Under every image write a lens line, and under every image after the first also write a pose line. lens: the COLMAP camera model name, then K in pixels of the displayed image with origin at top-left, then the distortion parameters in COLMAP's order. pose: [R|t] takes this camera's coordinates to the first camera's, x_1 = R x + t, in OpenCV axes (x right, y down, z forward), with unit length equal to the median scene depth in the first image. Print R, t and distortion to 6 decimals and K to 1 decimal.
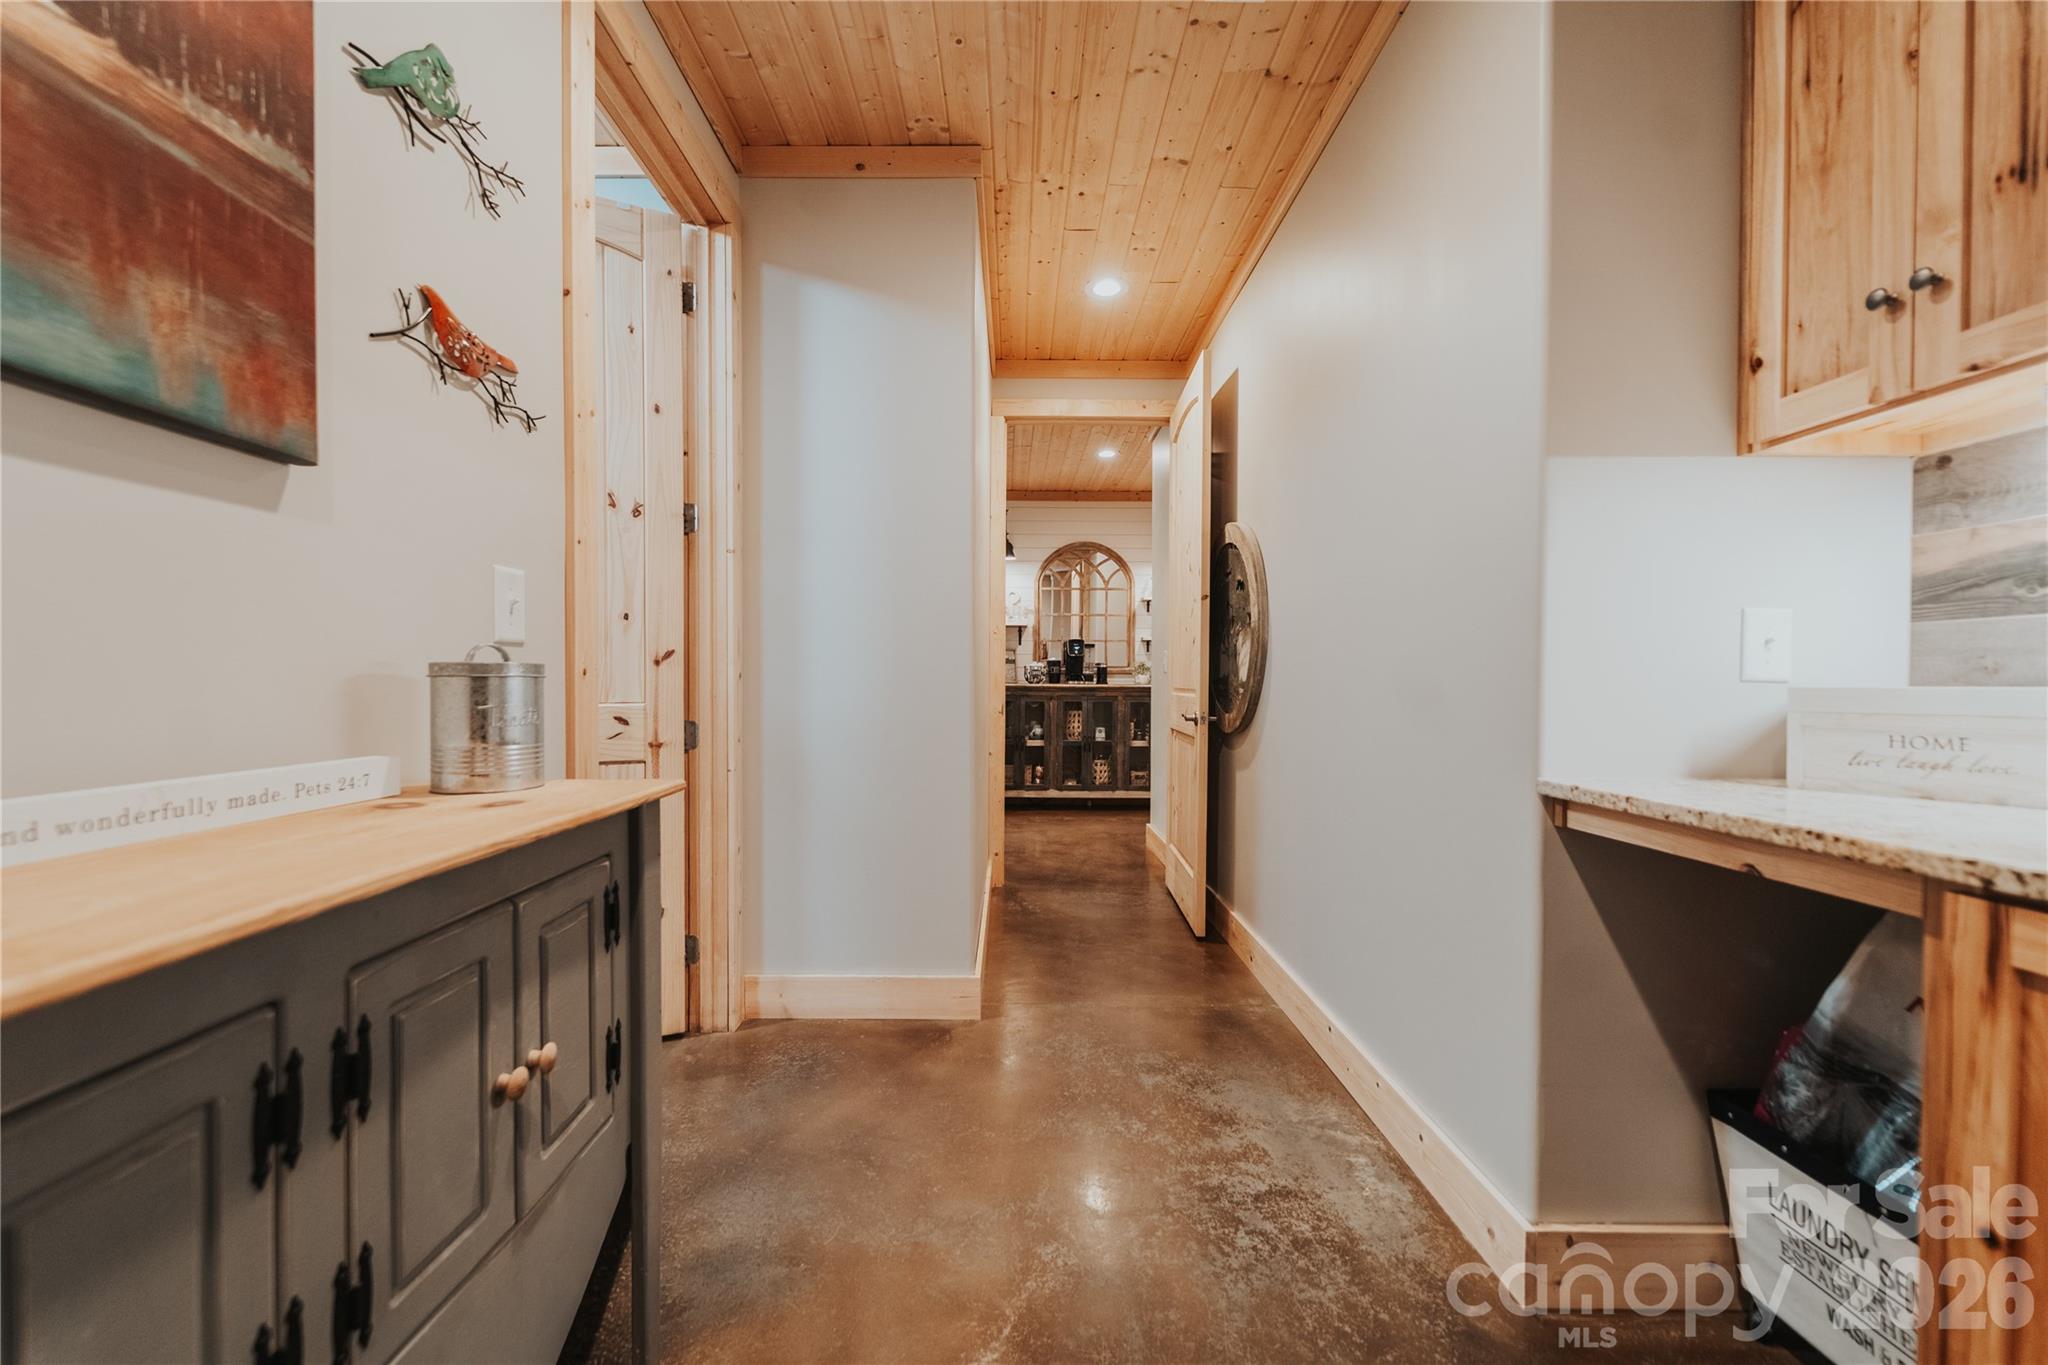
lens RADIAL K [[825.4, 0, 1015.7], [0, 825.4, 692.2], [0, 0, 1]] dist [0.001284, -0.000444]
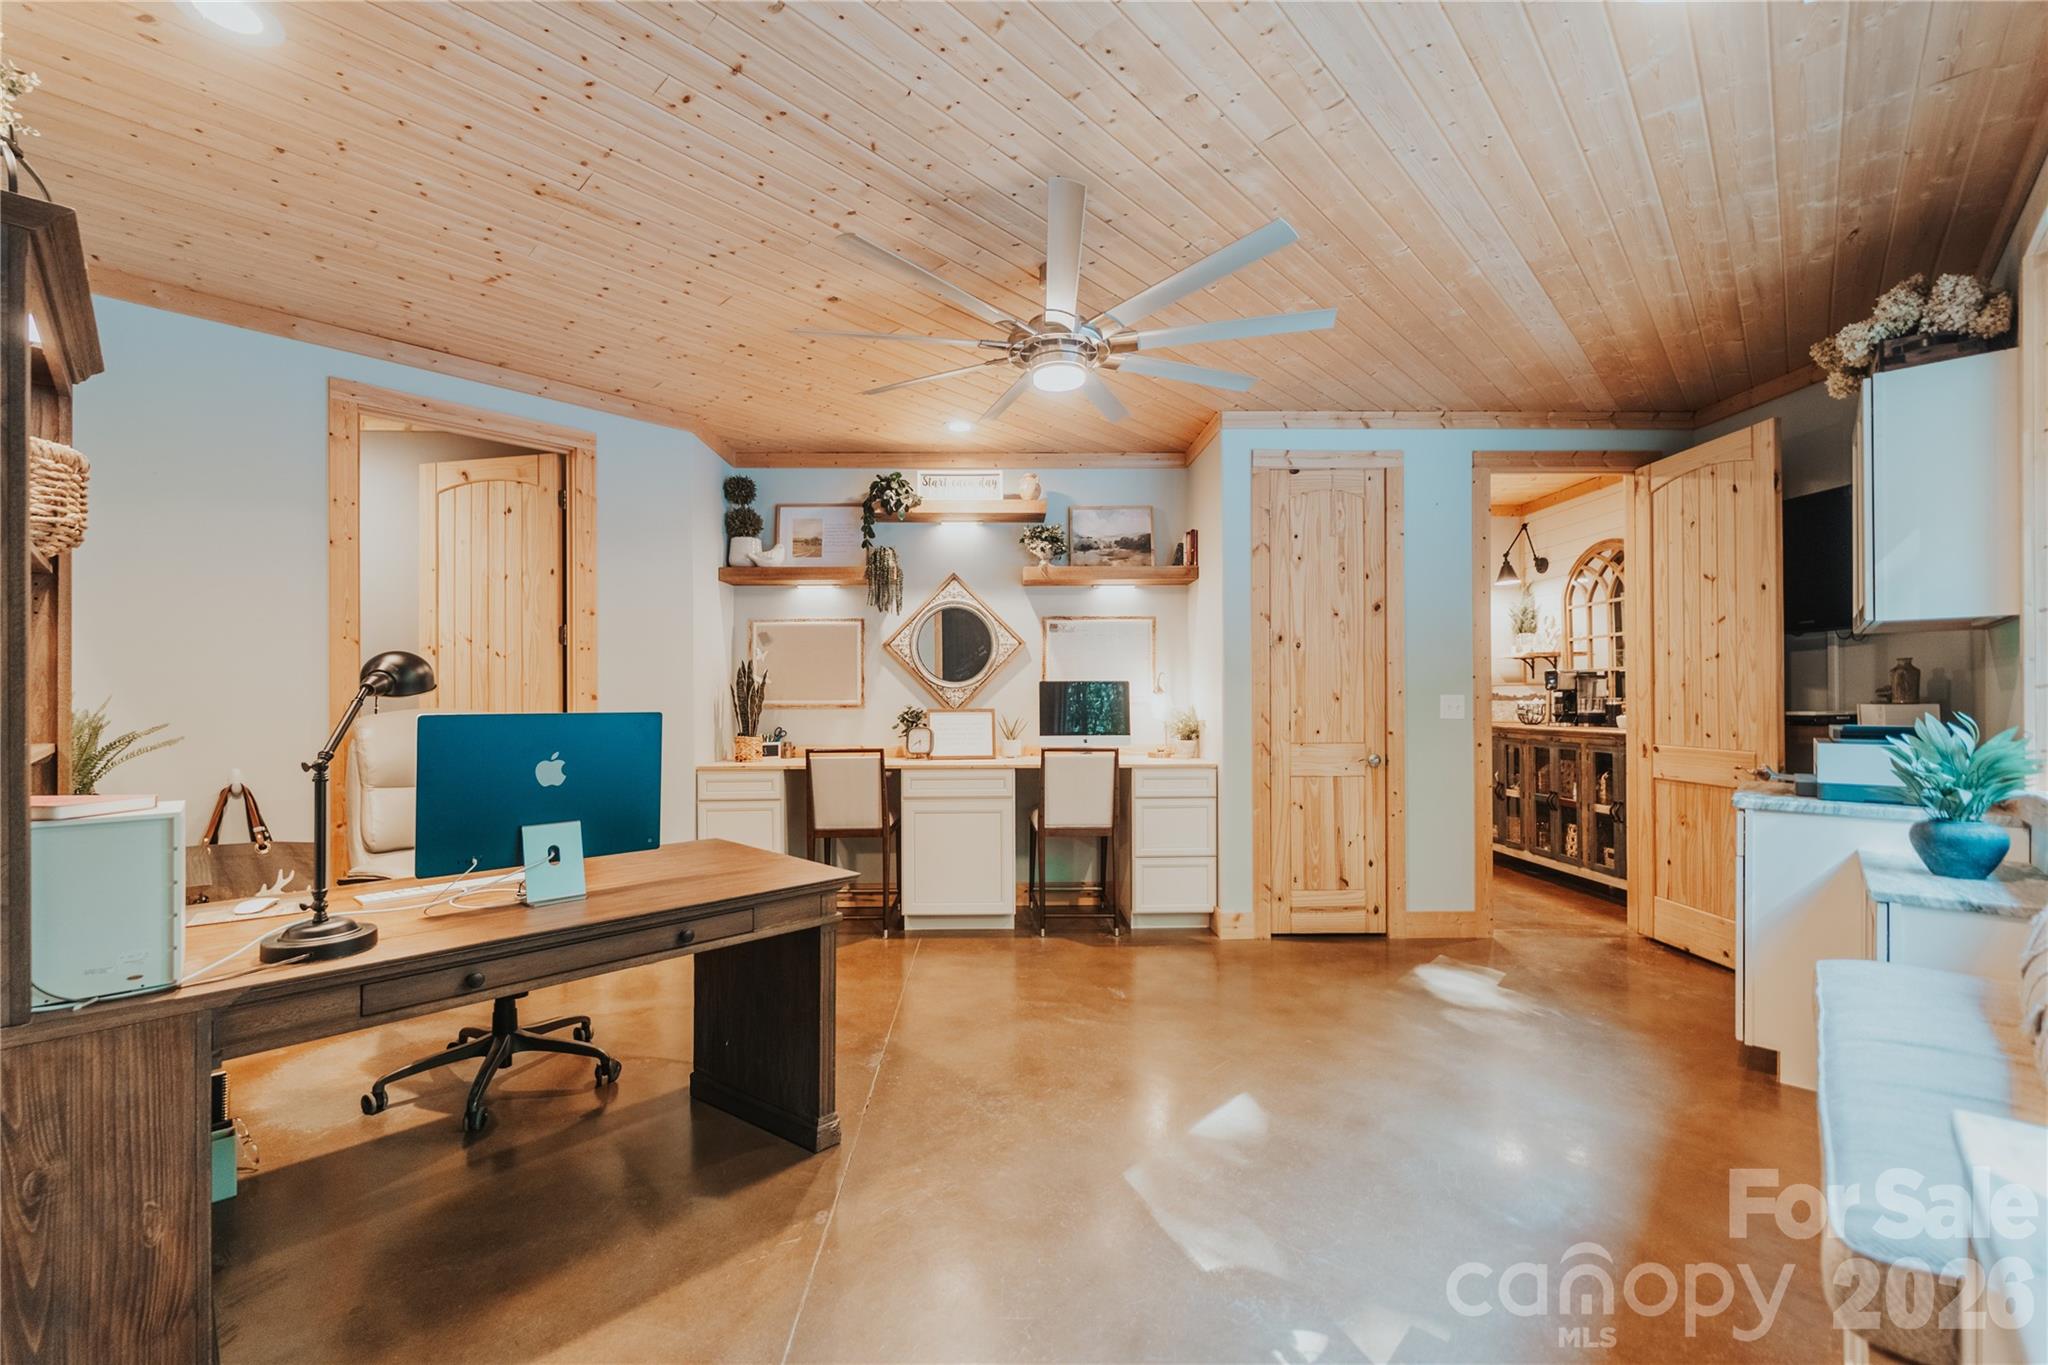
lens RADIAL K [[825.4, 0, 1015.7], [0, 825.4, 692.2], [0, 0, 1]] dist [0.001284, -0.000444]
pose [[0.032977, -0.013101, -0.999370, 0.870211], [-0.010836, 0.999851, -0.013465, -0.027136], [0.999397, 0.011274, 0.032830, 0.447279]]
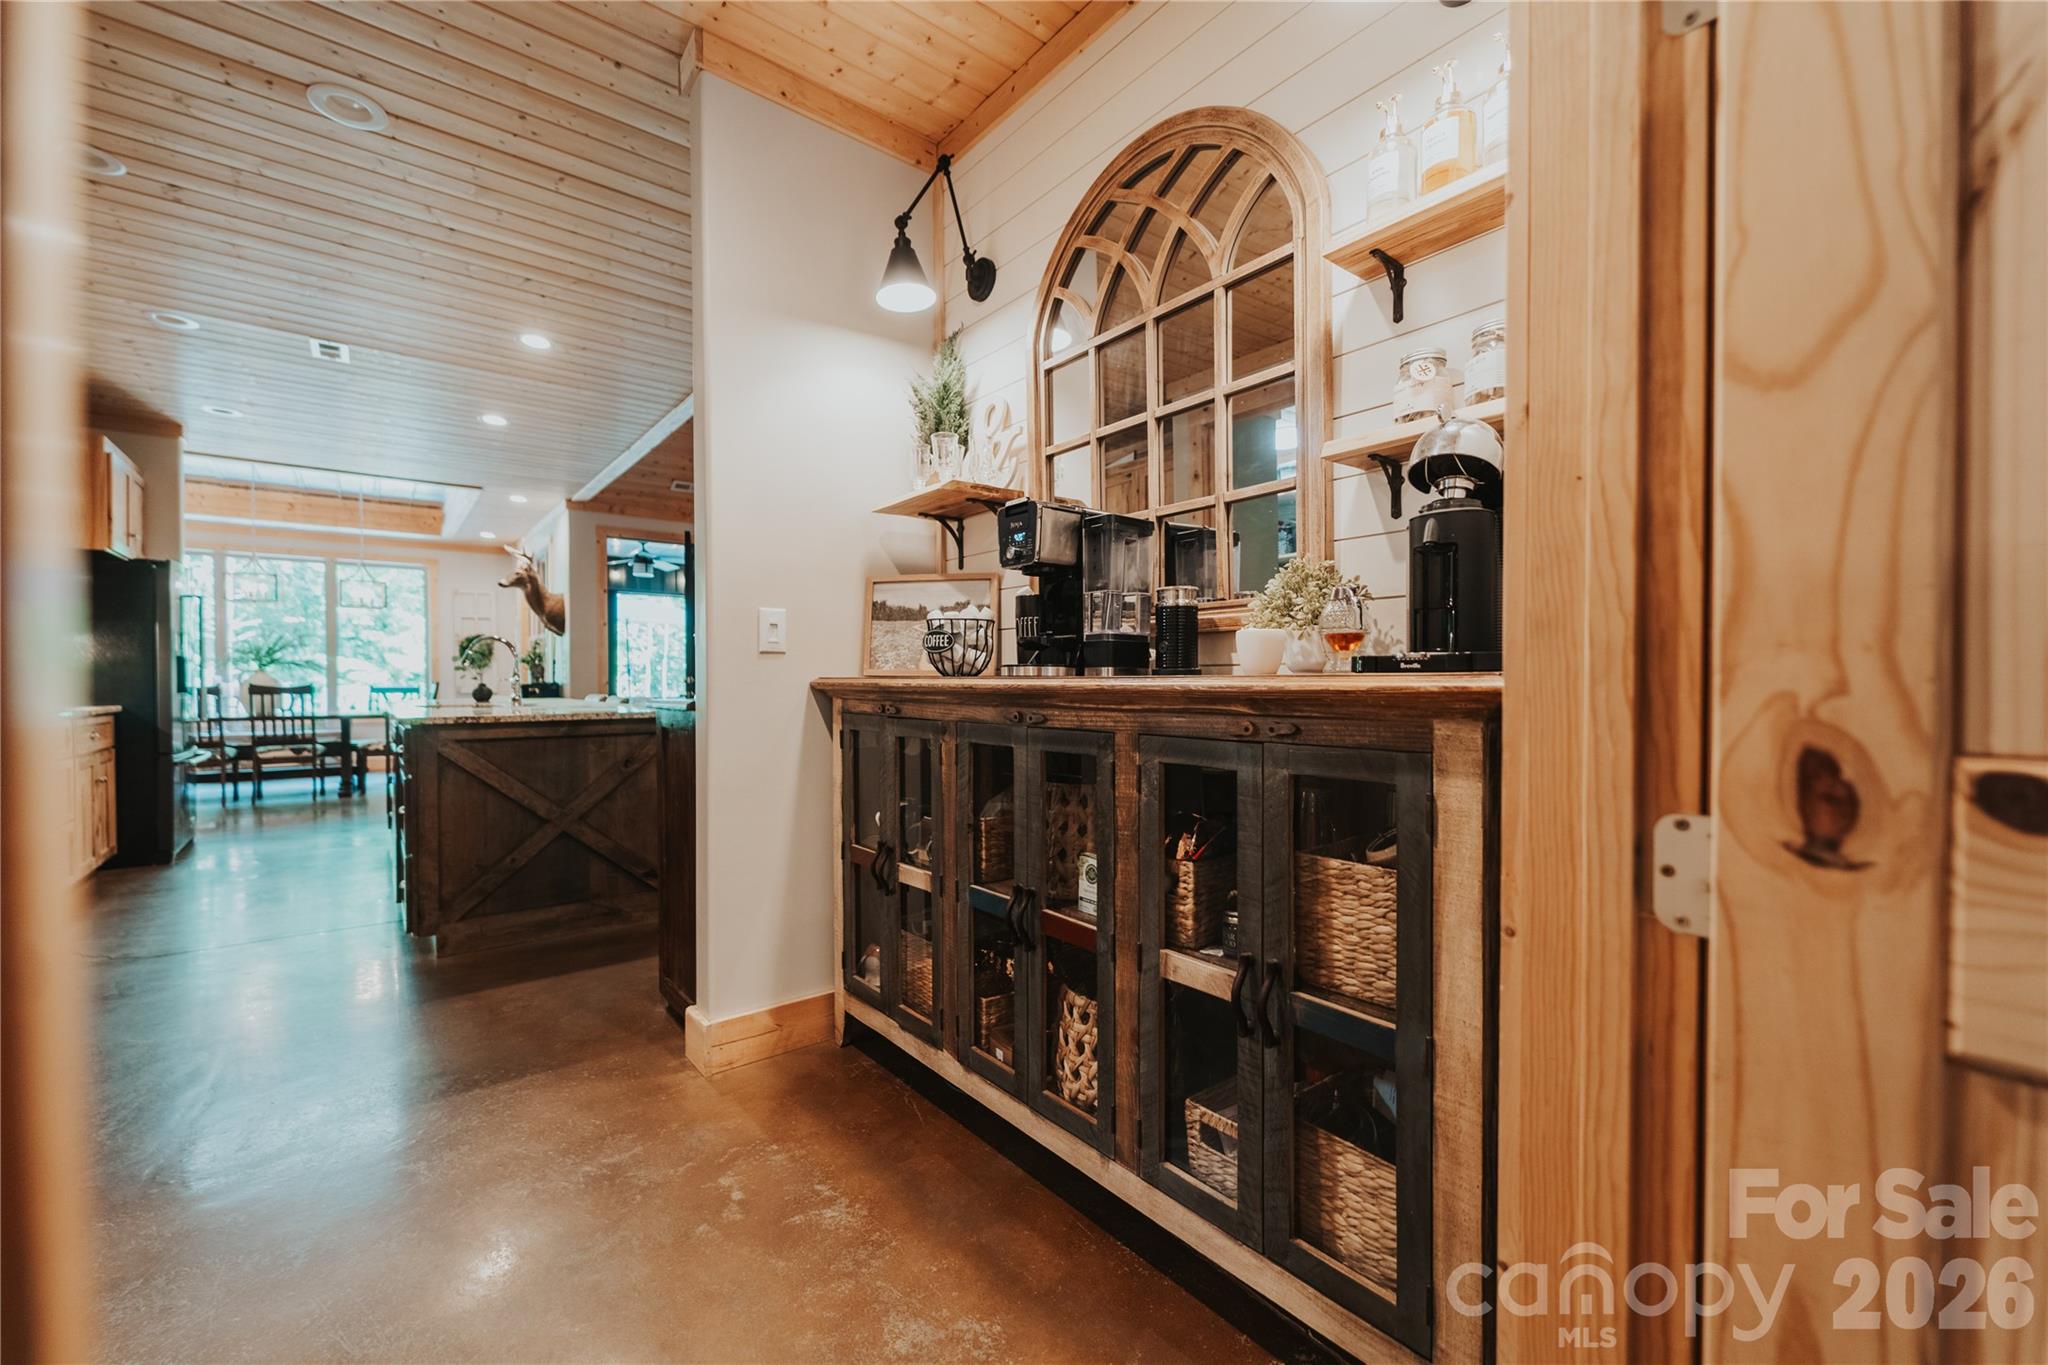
lens RADIAL K [[825.4, 0, 1015.7], [0, 825.4, 692.2], [0, 0, 1]] dist [0.001284, -0.000444]
pose [[0.626567, 0.006124, -0.779343, 0.276896], [-0.004678, 0.999981, 0.004096, -0.006640], [0.779353, 0.001079, 0.626584, 0.838641]]
